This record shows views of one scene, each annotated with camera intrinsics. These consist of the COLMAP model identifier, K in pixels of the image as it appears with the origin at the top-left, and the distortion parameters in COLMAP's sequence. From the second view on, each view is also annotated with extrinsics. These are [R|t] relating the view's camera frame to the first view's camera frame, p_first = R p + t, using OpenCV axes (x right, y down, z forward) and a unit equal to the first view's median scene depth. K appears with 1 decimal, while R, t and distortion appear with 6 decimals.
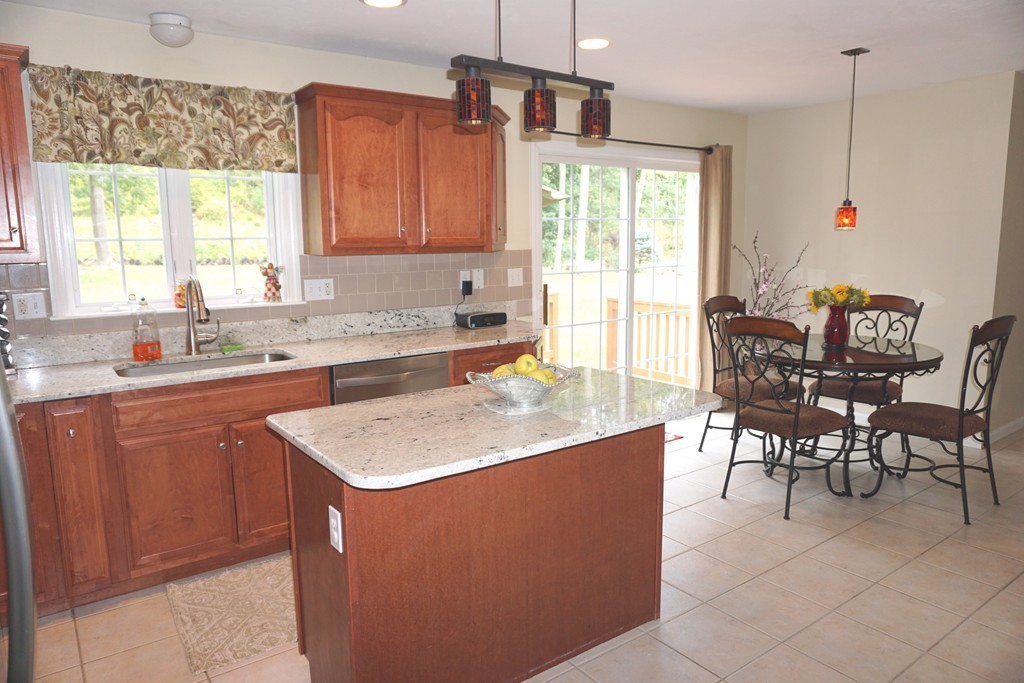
lens RADIAL K [[686.1, 0, 510.9], [0, 686.1, 339.3], [0, 0, 1]] dist [-0.024826, 0.018317]
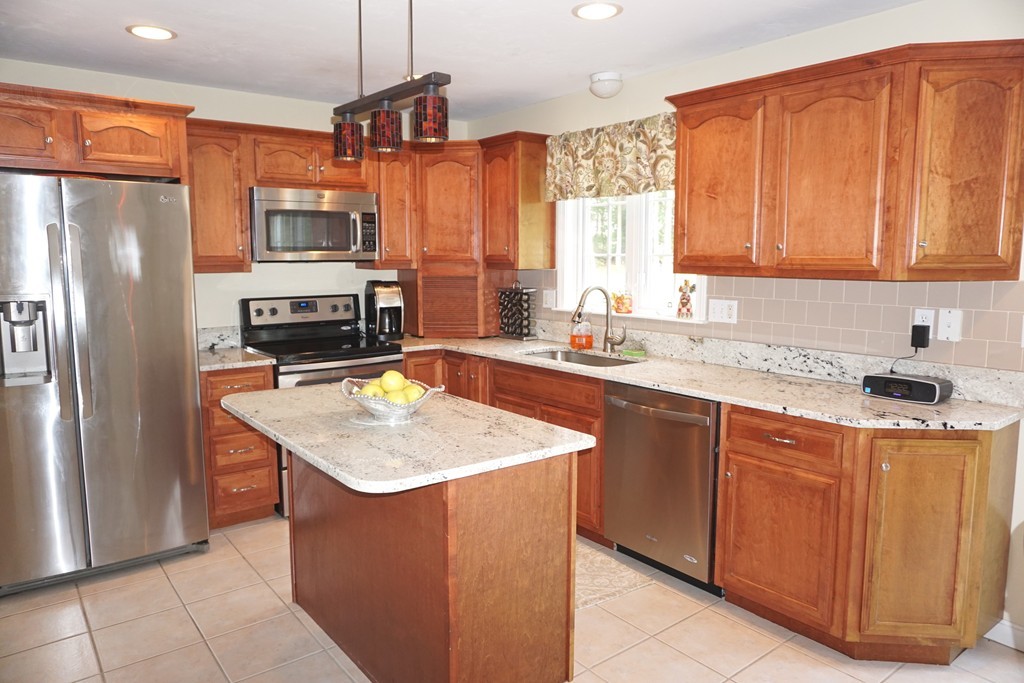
lens RADIAL K [[686.1, 0, 514.4], [0, 686.1, 338.8], [0, 0, 1]] dist [-0.024826, 0.018317]
pose [[0.045163, 0.130335, -0.990441, 0.665752], [-0.148168, 0.981360, 0.122384, -0.114350], [0.987930, 0.141224, 0.063633, 0.713836]]
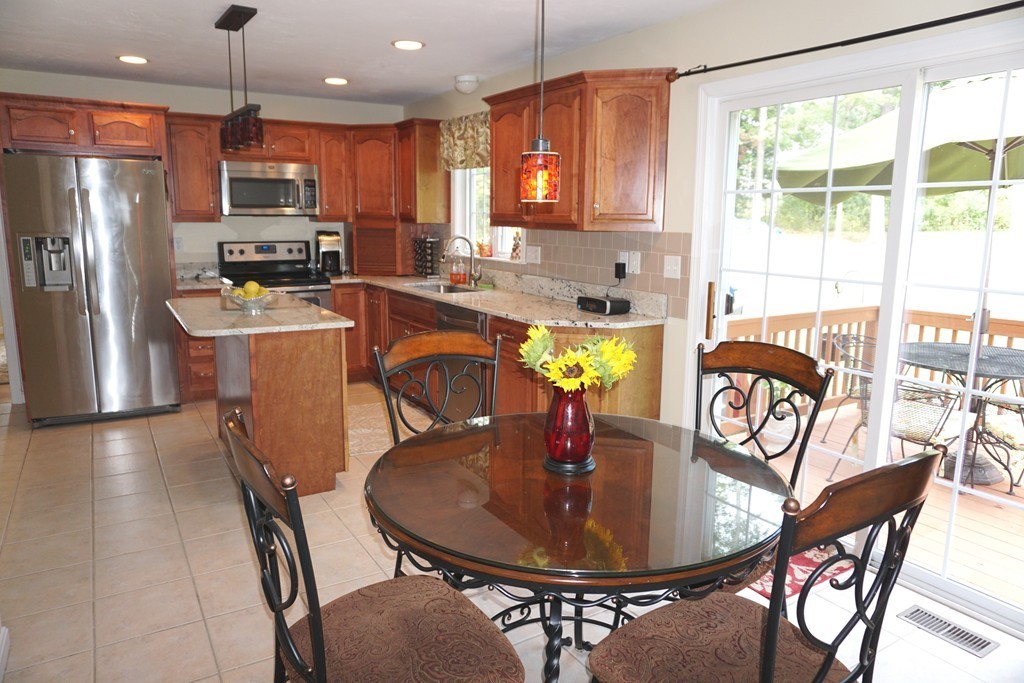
lens RADIAL K [[686.1, 0, 512.1], [0, 686.1, 341.2], [0, 0, 1]] dist [-0.024826, 0.018317]
pose [[-0.073015, 0.189092, -0.979241, 1.052378], [-0.158820, 0.967128, 0.198595, -0.173810], [0.984604, 0.170024, -0.040583, 1.108142]]
